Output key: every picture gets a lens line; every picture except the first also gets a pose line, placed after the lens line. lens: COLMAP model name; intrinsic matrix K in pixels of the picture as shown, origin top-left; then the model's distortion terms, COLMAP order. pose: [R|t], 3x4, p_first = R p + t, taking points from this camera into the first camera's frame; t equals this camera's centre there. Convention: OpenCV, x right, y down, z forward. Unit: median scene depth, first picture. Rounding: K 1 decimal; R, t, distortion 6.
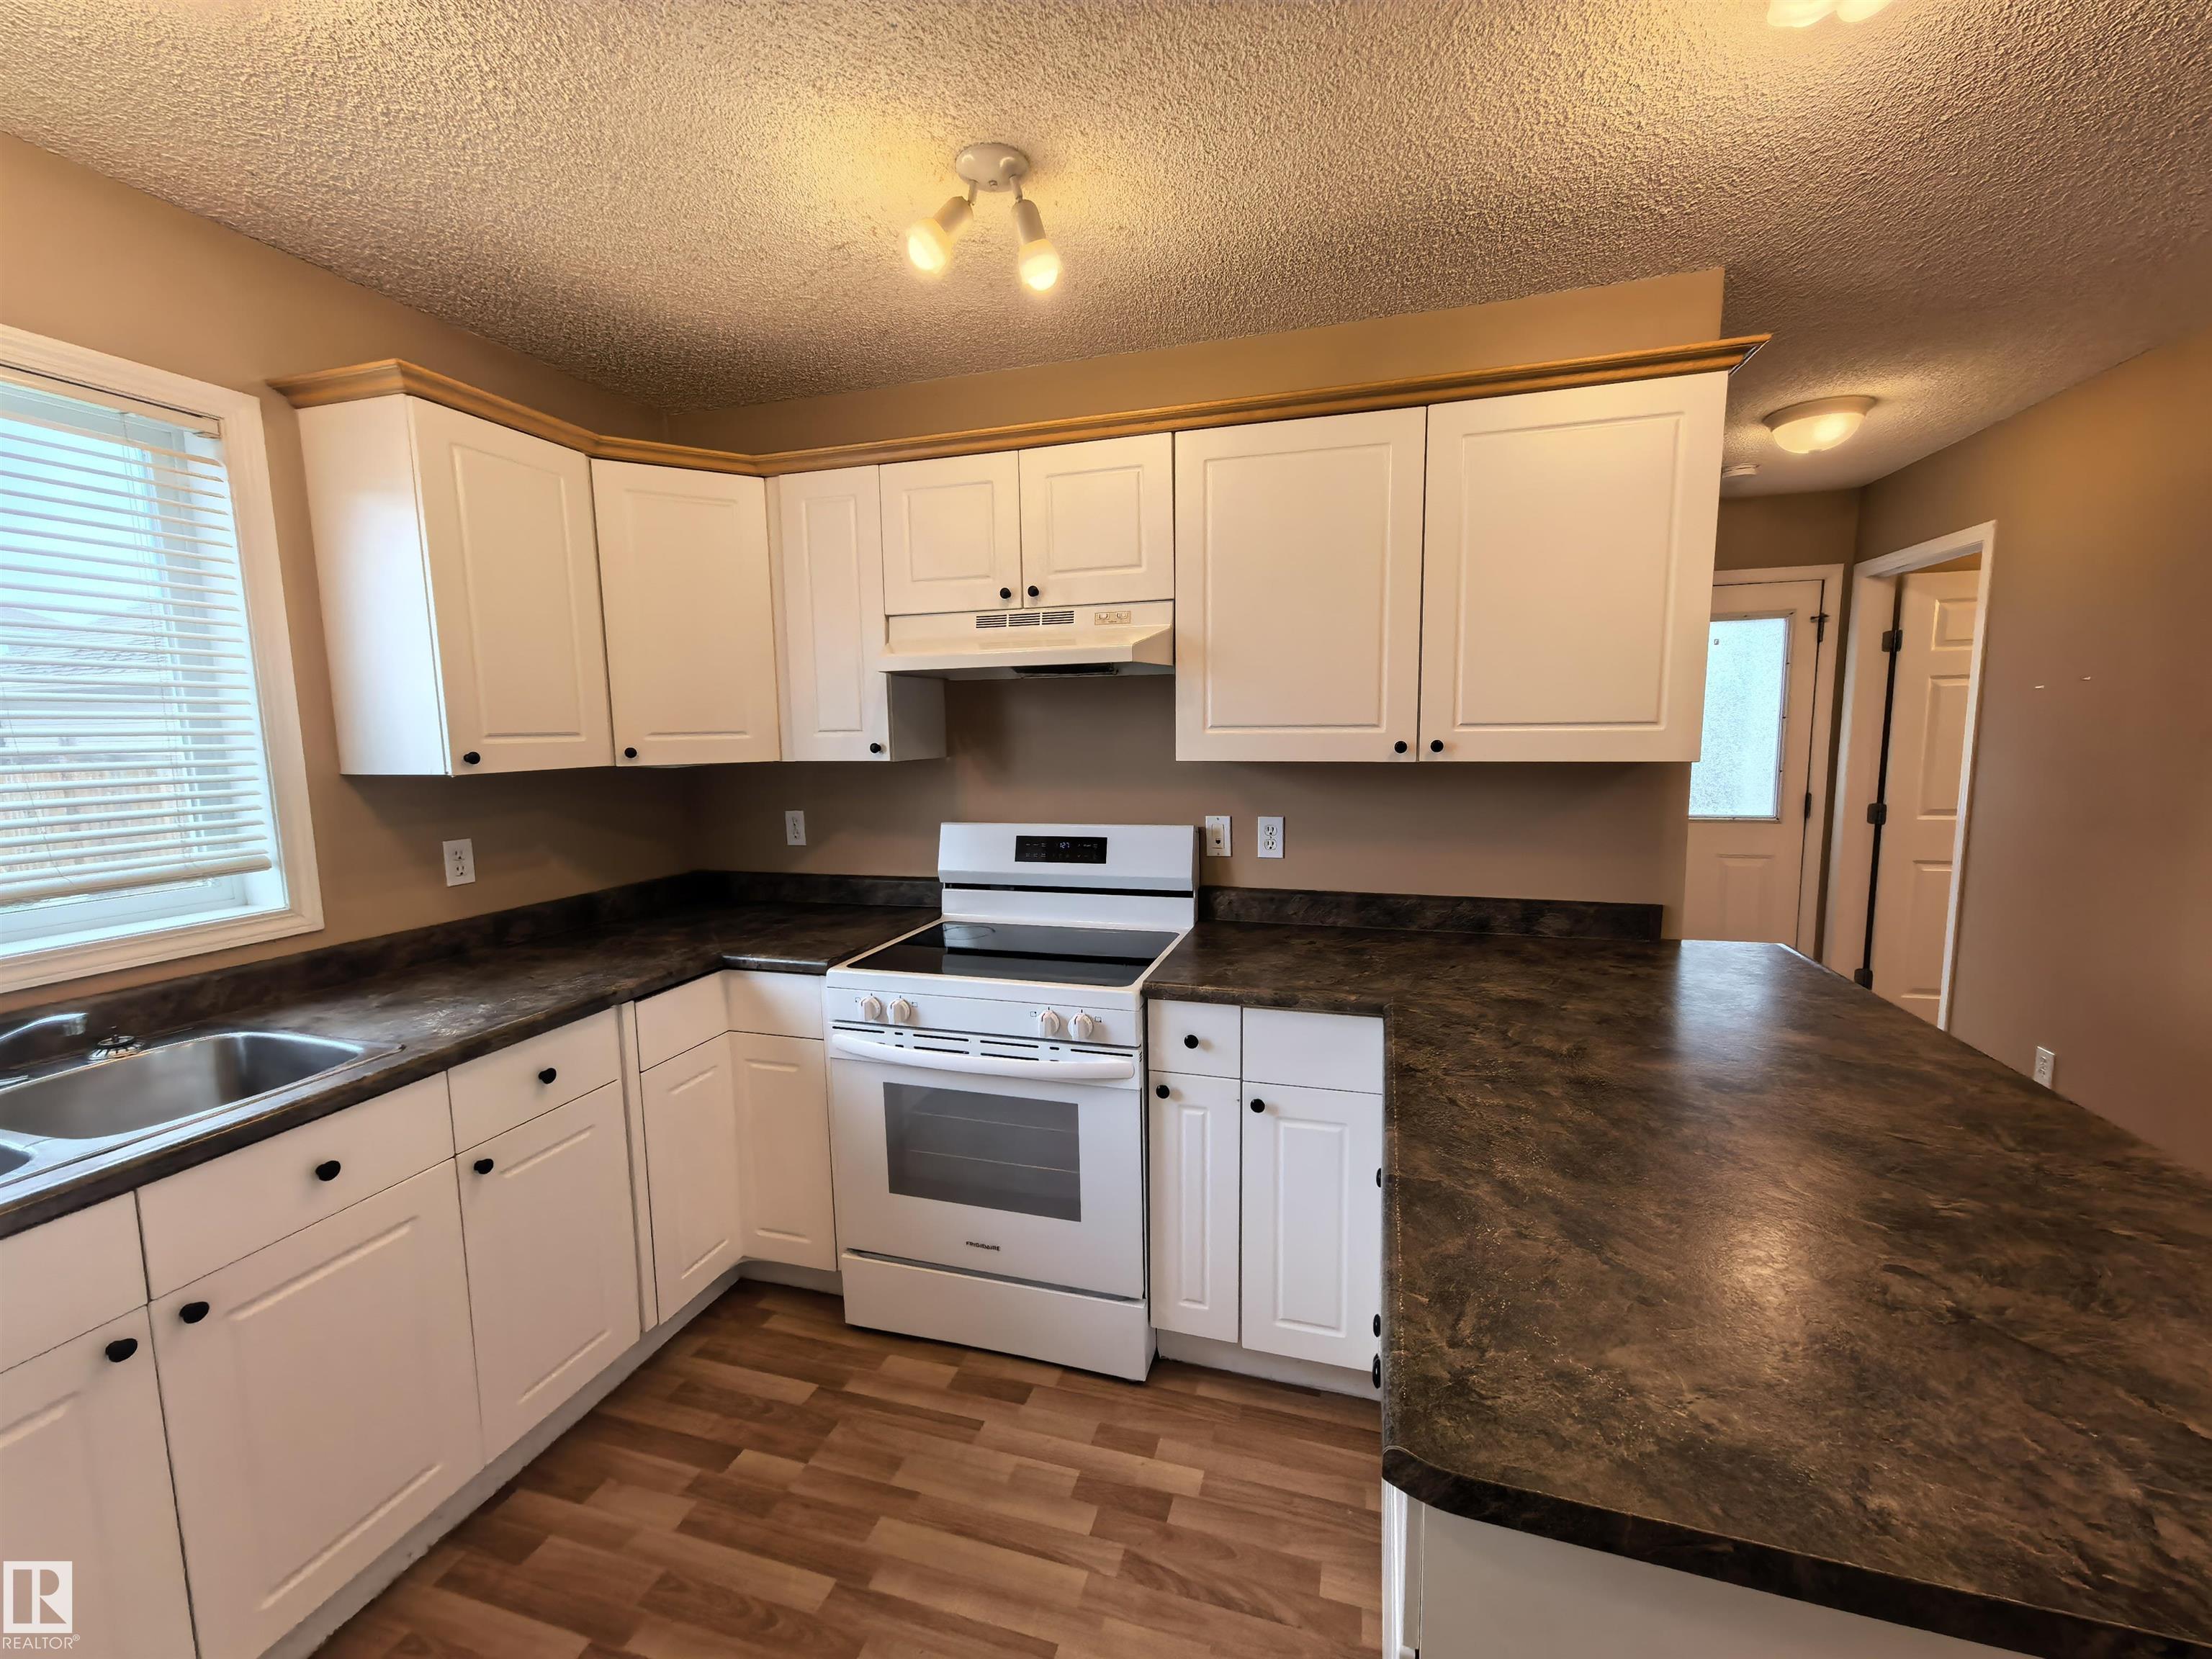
lens RADIAL K [[878.7, 0, 1117.8], [0, 878.7, 824.8], [0, 0, 1]] dist [0.000731, 0.005389]
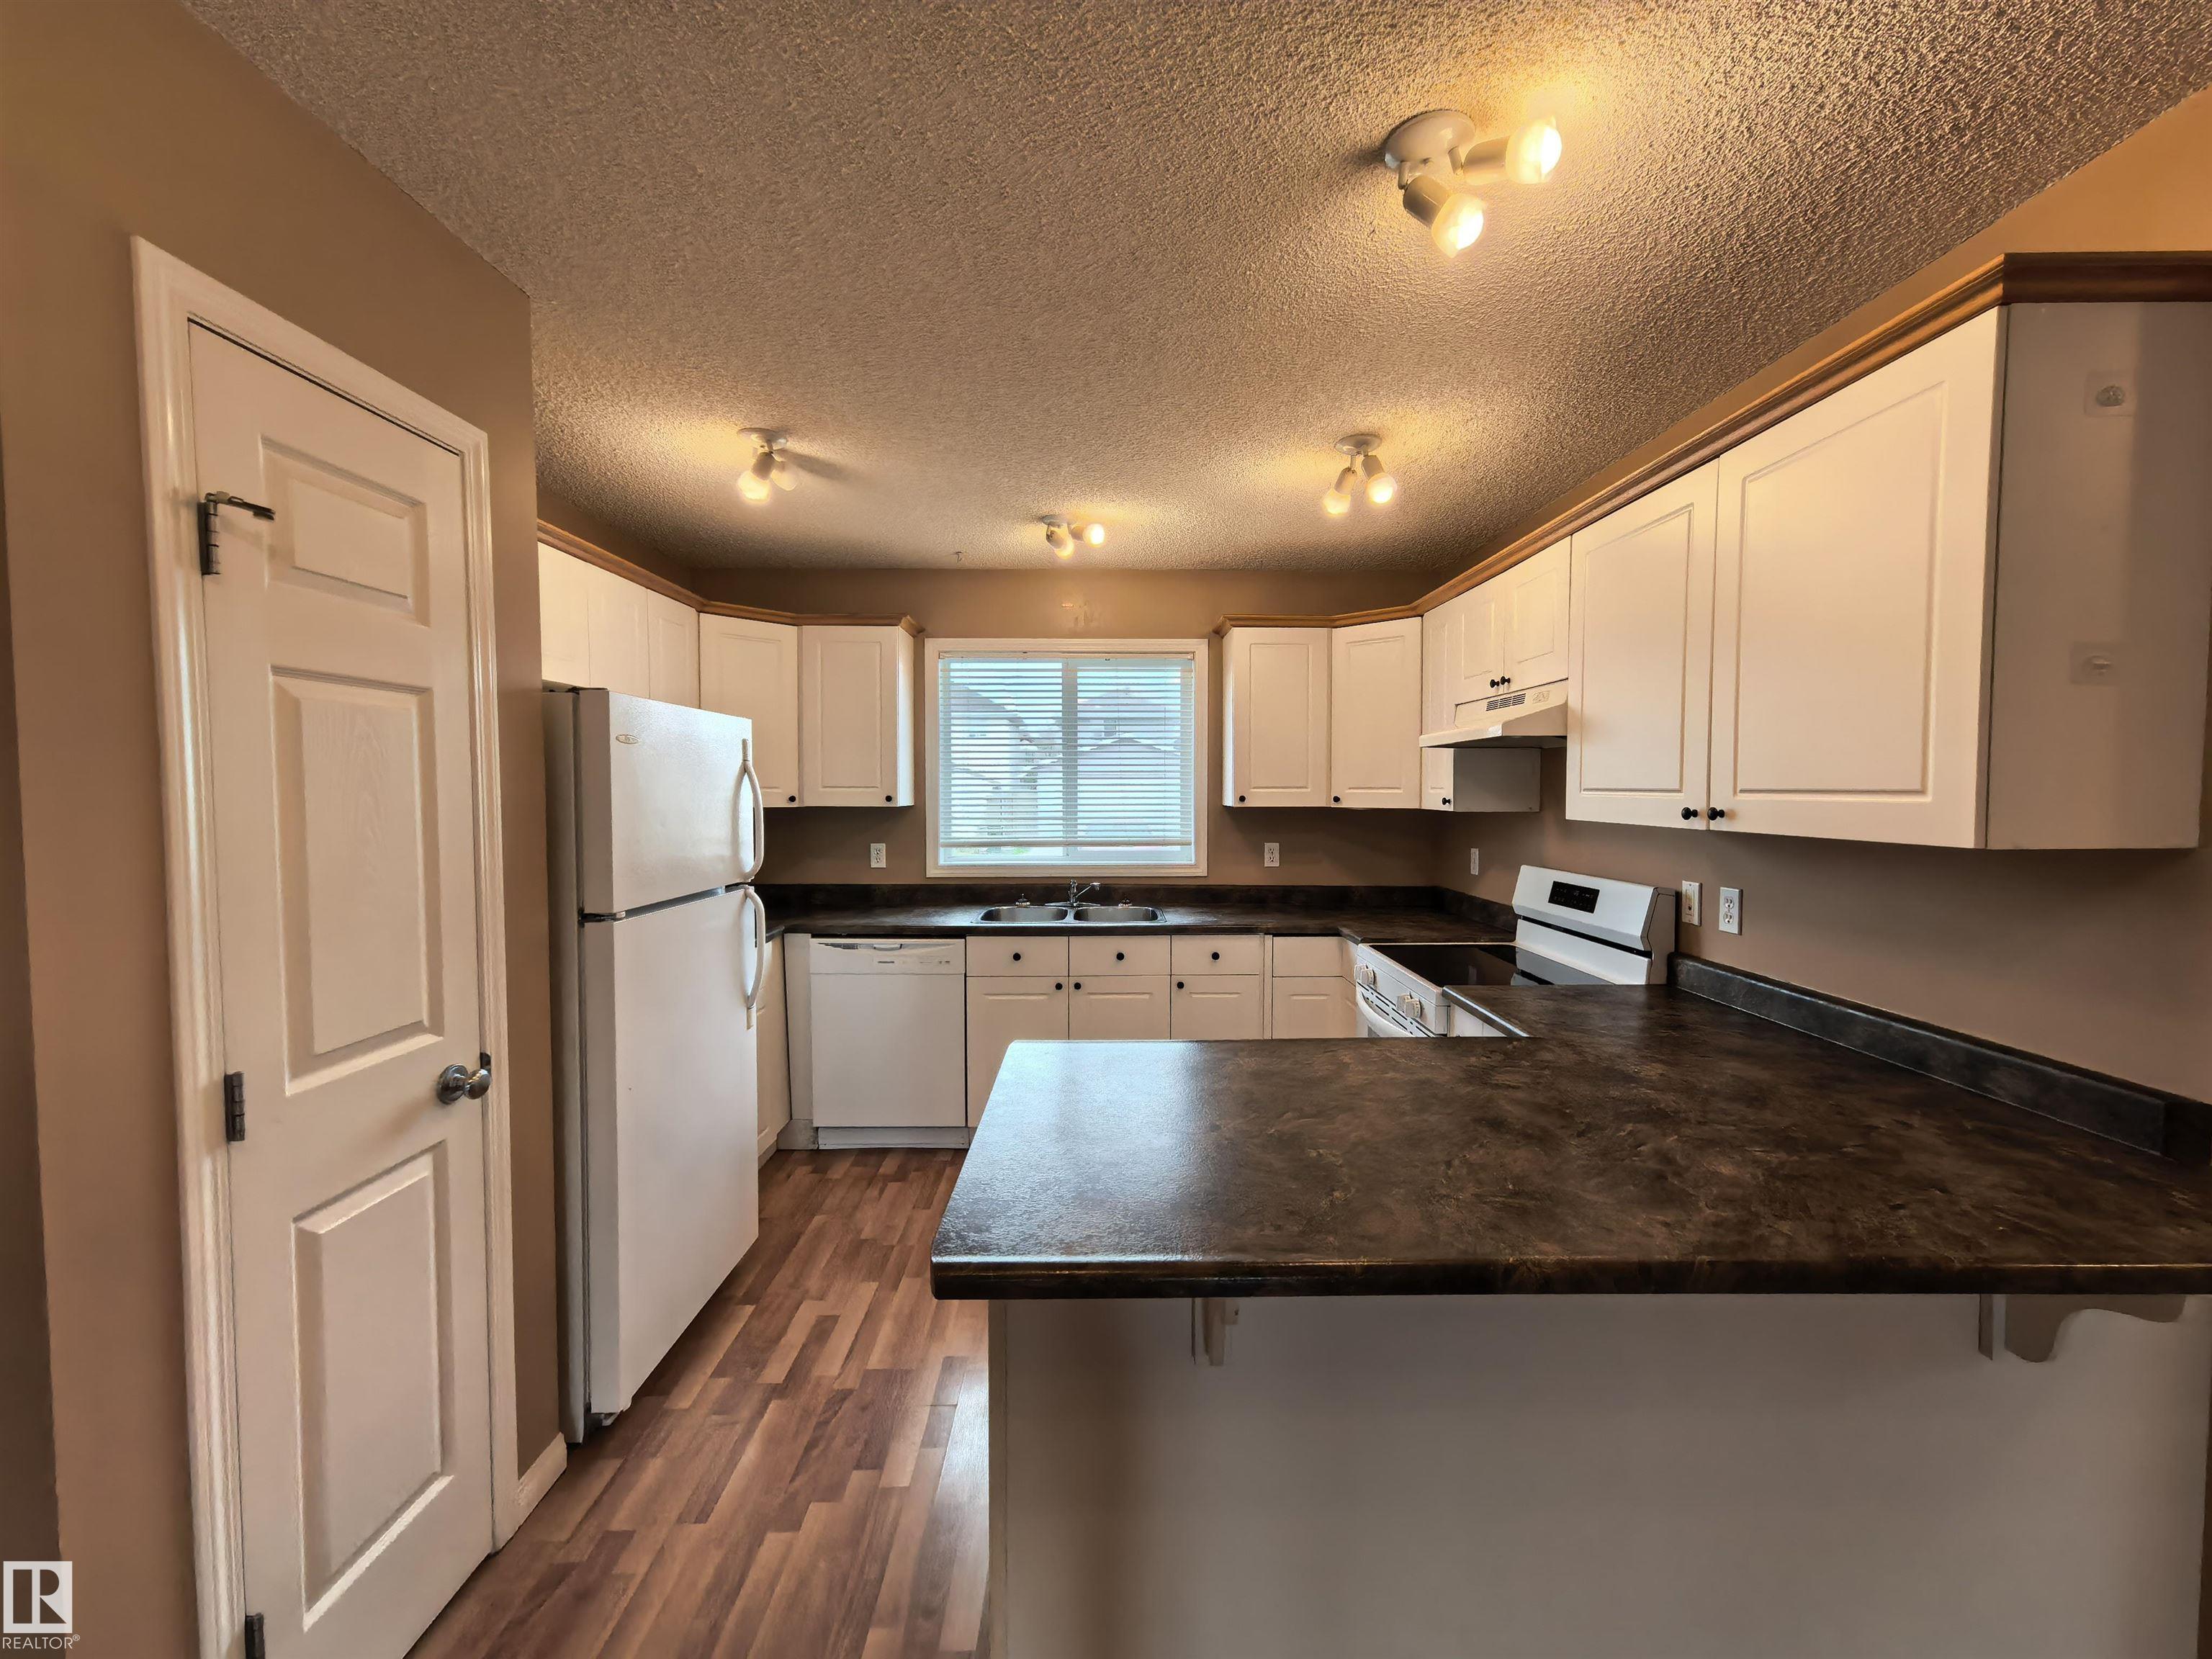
lens RADIAL K [[878.7, 0, 1117.8], [0, 878.7, 824.8], [0, 0, 1]] dist [0.000731, 0.005389]
pose [[0.299862, 0.054631, -0.952417, 1.030927], [-0.111807, 0.993491, 0.021786, -0.027757], [0.947408, 0.099955, 0.304018, 0.126513]]
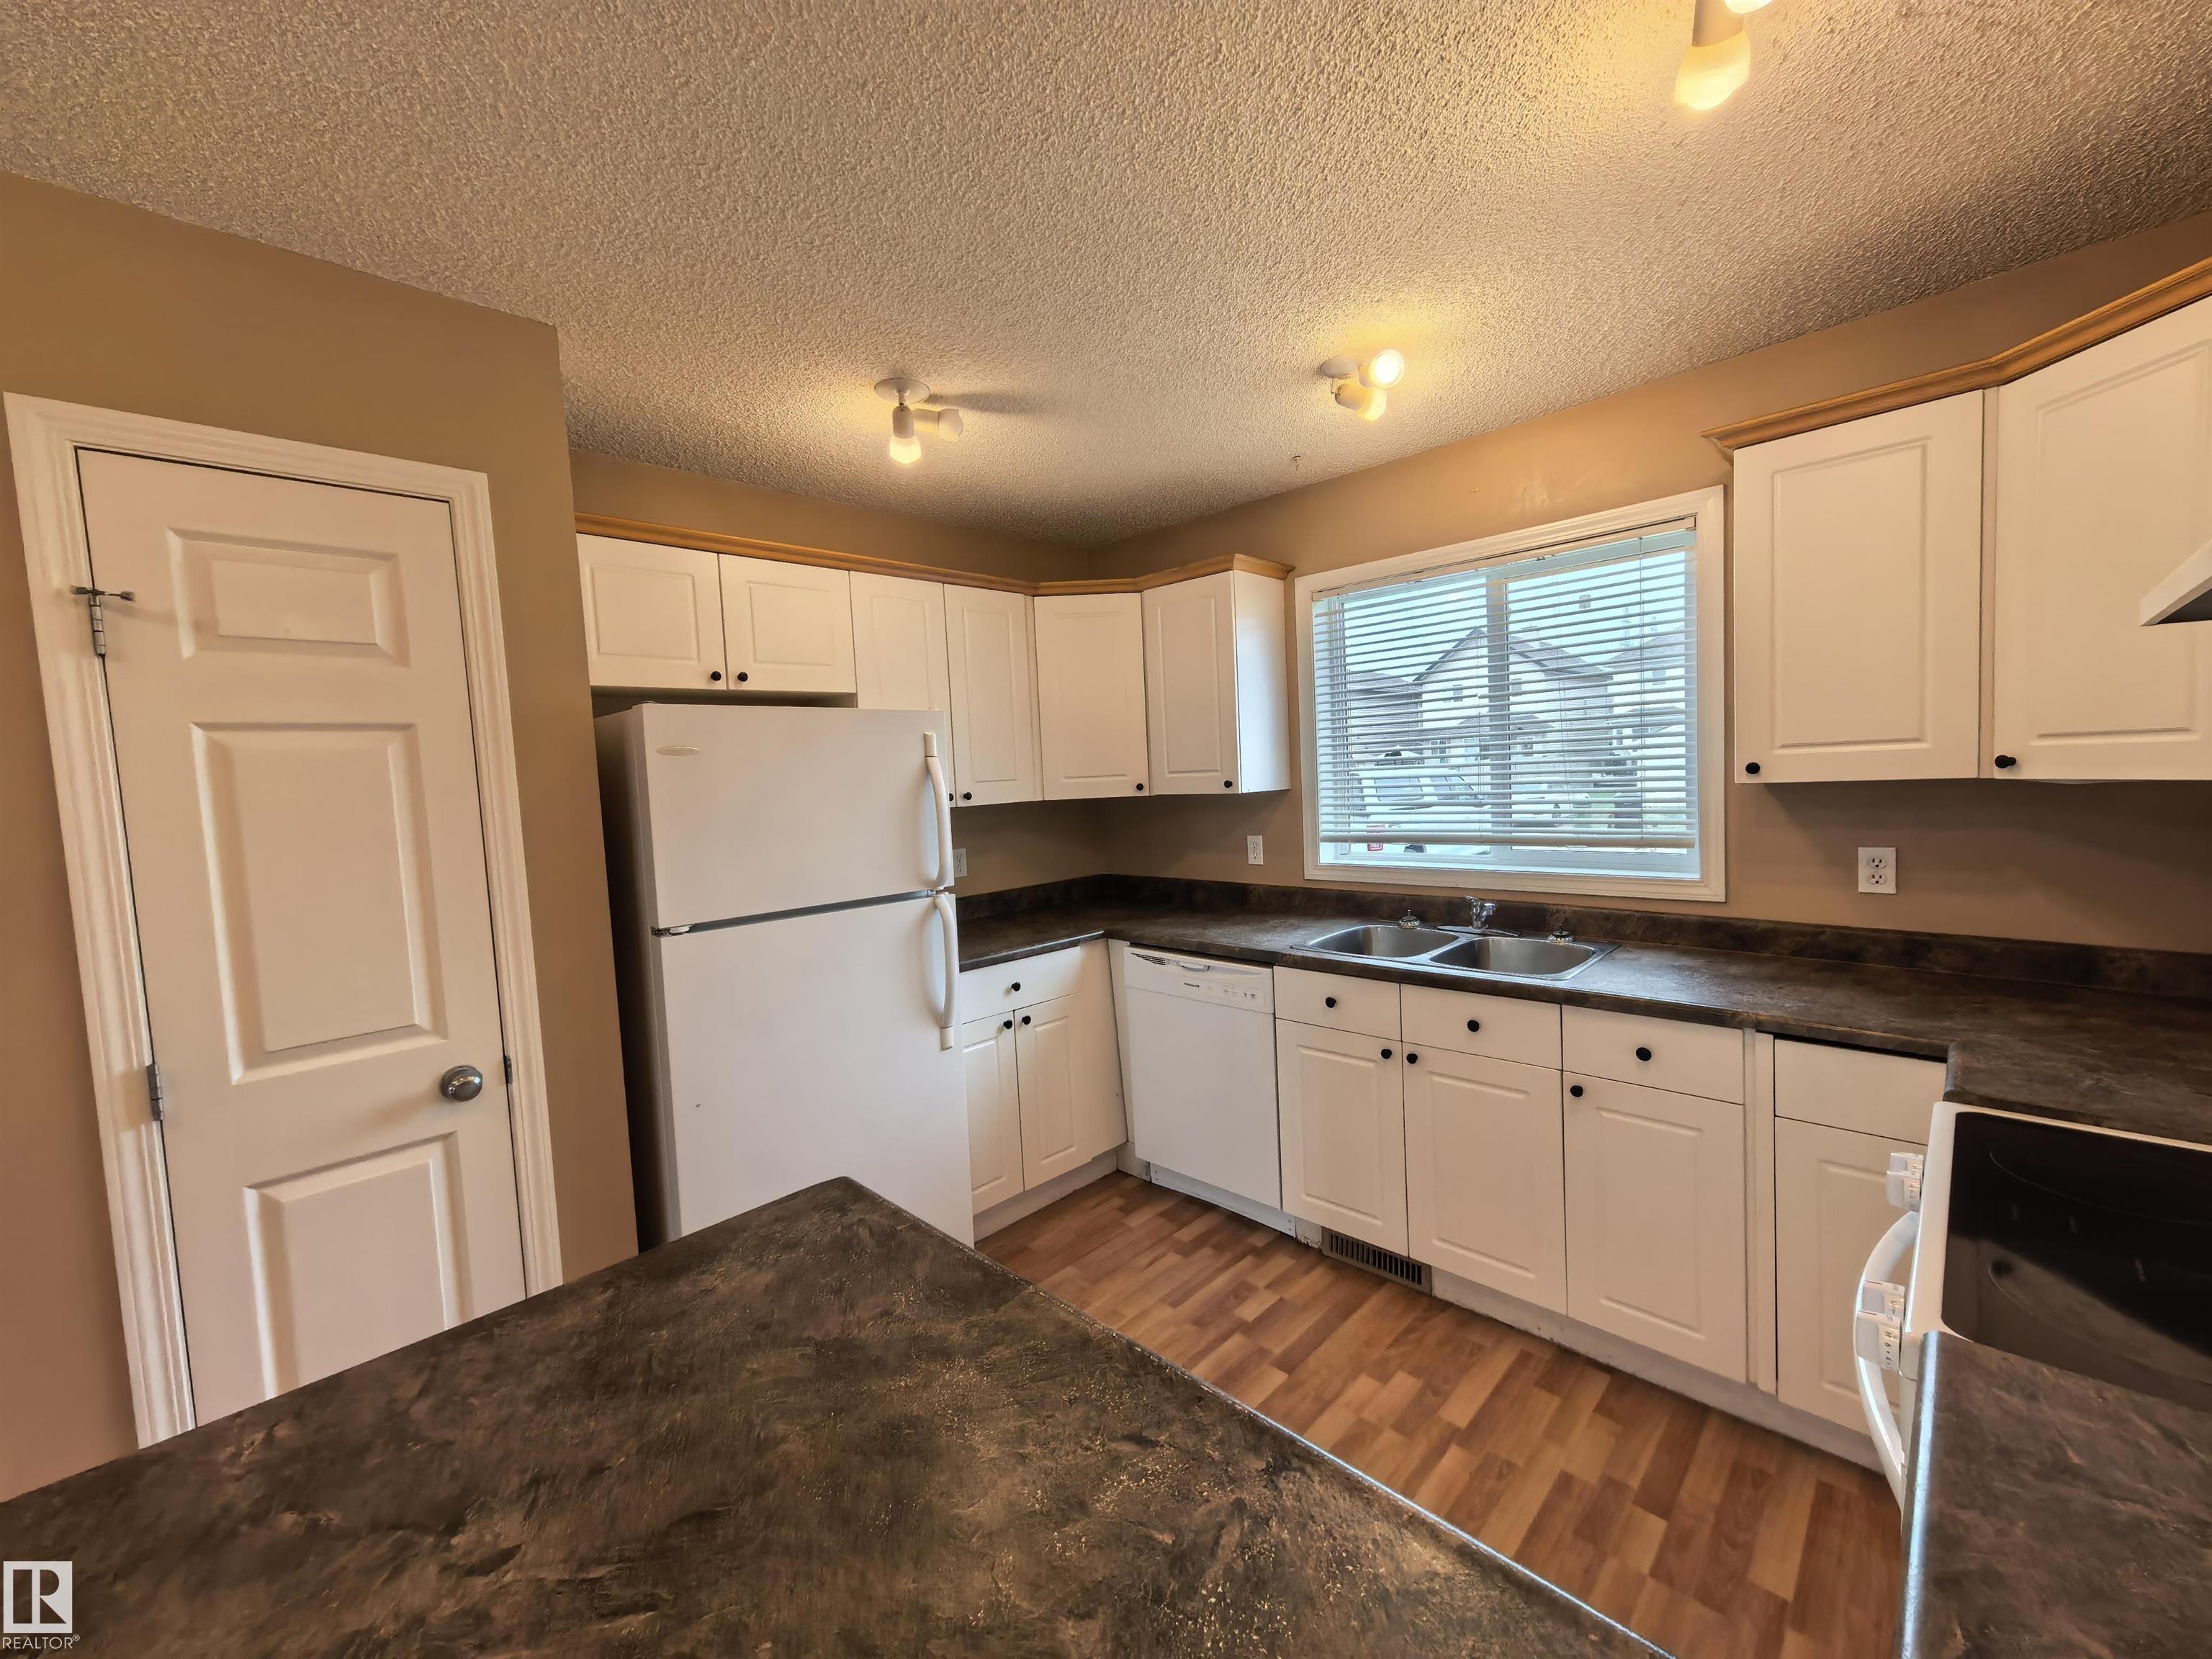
lens RADIAL K [[878.7, 0, 1117.8], [0, 878.7, 824.8], [0, 0, 1]] dist [0.000731, 0.005389]
pose [[-0.464280, 0.091134, -0.880987, 0.549687], [-0.044170, 0.991072, 0.125800, -0.102964], [0.884586, 0.097320, -0.456110, 0.771294]]
